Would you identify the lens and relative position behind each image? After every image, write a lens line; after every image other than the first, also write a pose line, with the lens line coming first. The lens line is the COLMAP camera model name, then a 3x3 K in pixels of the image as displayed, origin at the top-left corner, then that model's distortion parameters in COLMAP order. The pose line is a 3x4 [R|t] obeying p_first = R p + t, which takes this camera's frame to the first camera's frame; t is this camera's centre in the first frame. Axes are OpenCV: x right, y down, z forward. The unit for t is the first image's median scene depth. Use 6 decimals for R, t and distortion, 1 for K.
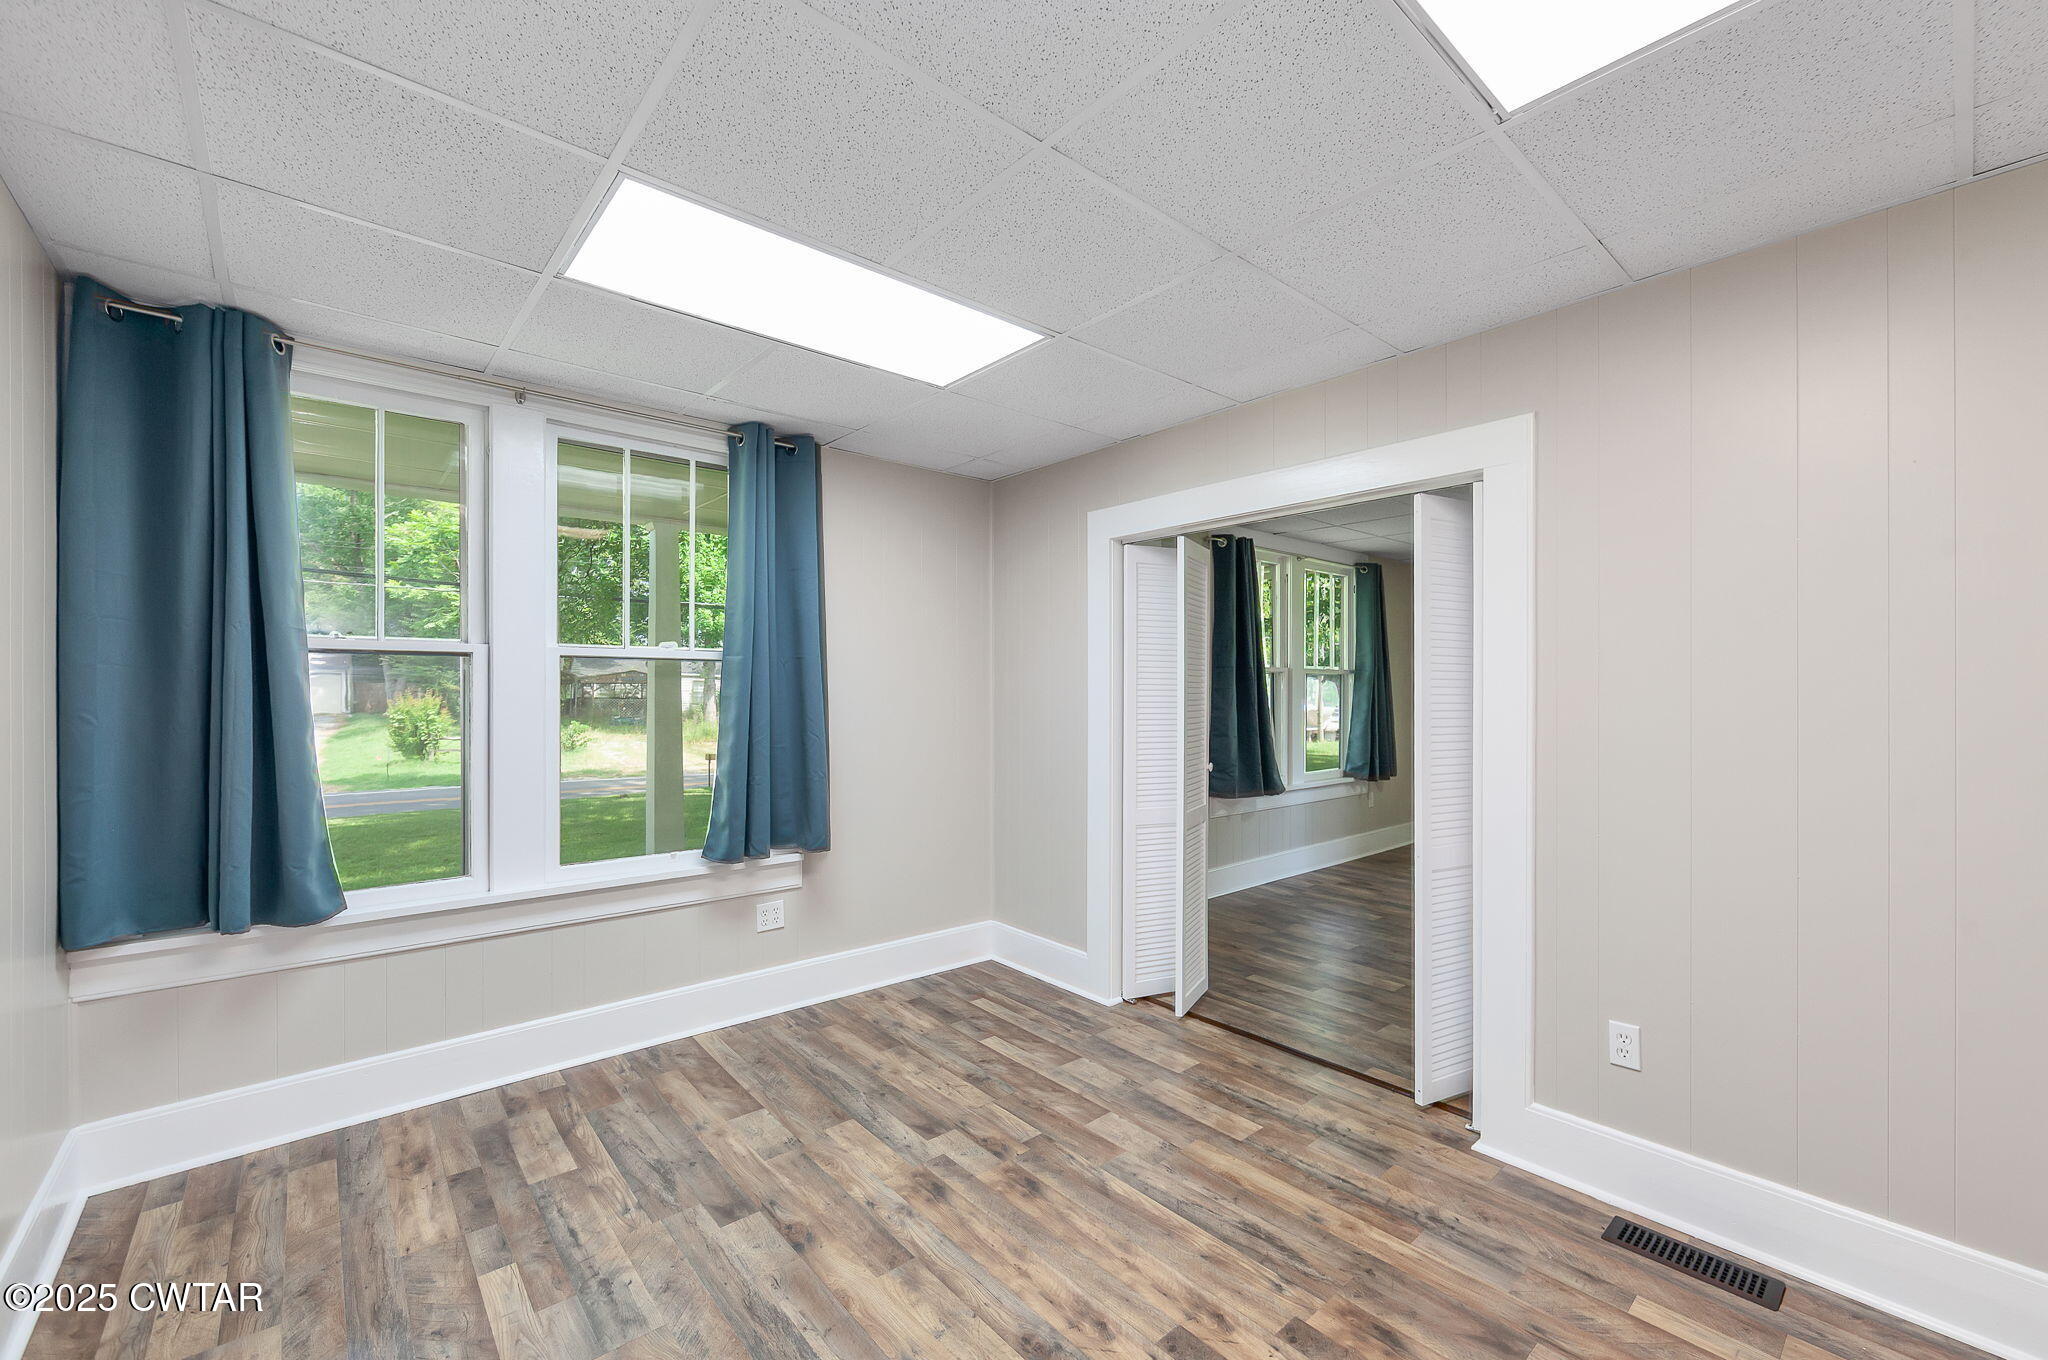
lens RADIAL K [[830.5, 0, 1026.6], [0, 830.5, 692.8], [0, 0, 1]] dist [-0.001514, -0.000554]
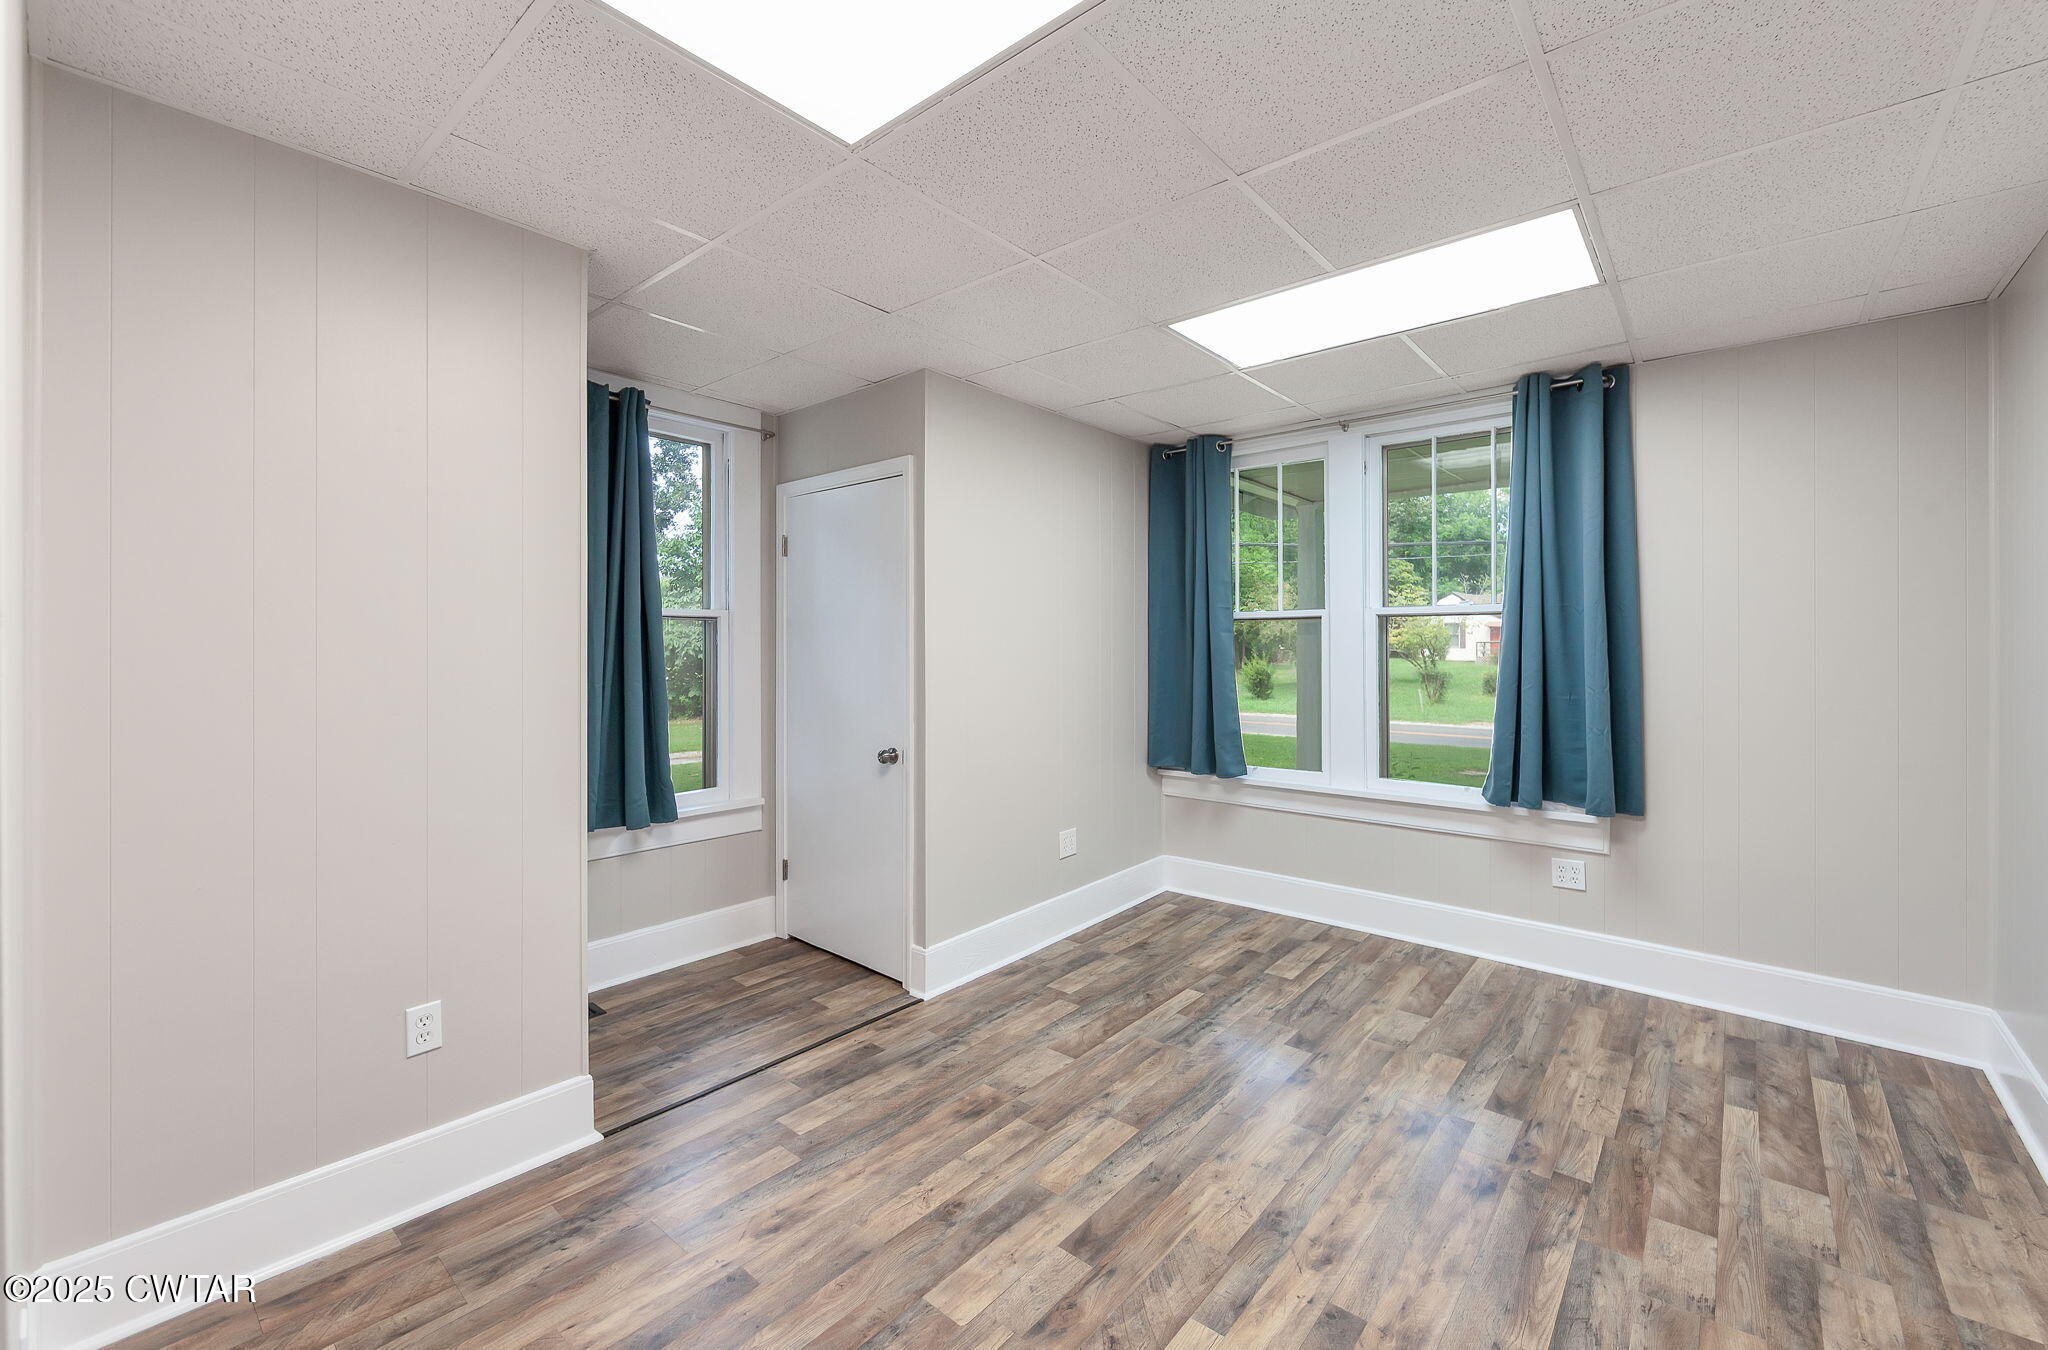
lens RADIAL K [[837.4, 0, 1086.5], [0, 837.4, 650.4], [0, 0, 1]] dist [0.000180, 0.000051]
pose [[0.175741, 0.001625, -0.984435, 0.701904], [0.001927, 0.999996, 0.001995, 0.007055], [0.984434, -0.002247, 0.175738, 0.354593]]
